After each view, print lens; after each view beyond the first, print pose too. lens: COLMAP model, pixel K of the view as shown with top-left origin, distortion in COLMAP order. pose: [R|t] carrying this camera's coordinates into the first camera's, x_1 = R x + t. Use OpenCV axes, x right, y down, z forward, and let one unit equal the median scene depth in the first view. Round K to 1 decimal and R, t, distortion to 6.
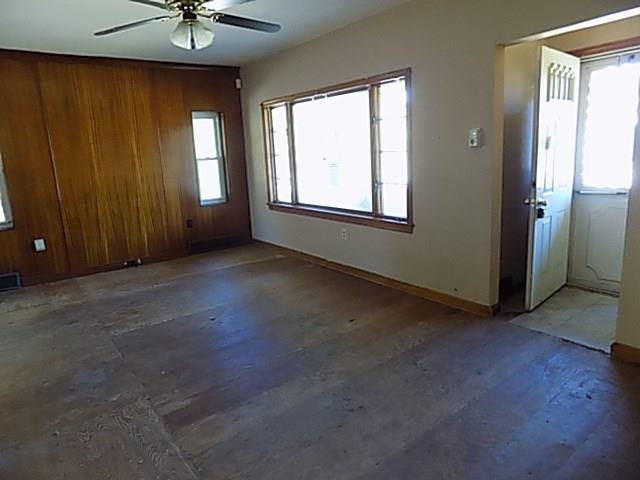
lens RADIAL K [[422.2, 0, 323.7], [0, 422.2, 235.7], [0, 0, 1]] dist [-0.075272, 0.065961]
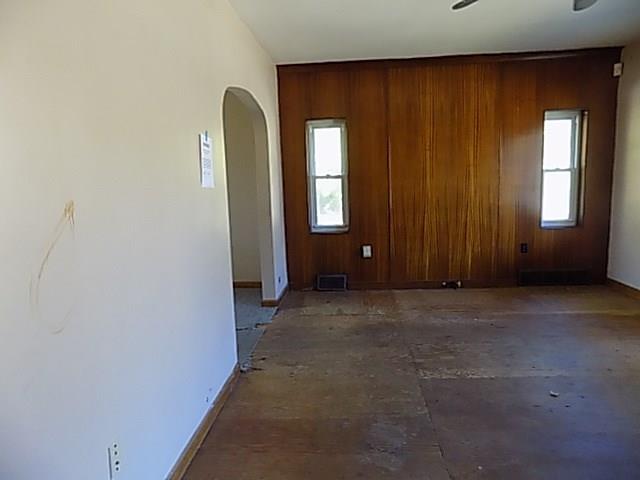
lens RADIAL K [[422.2, 0, 323.7], [0, 422.2, 235.7], [0, 0, 1]] dist [-0.075272, 0.065961]
pose [[0.745543, 0.114995, -0.656461, -0.094753], [-0.131282, 0.991042, 0.024508, -0.025166], [0.653399, 0.067910, 0.753961, 0.152025]]
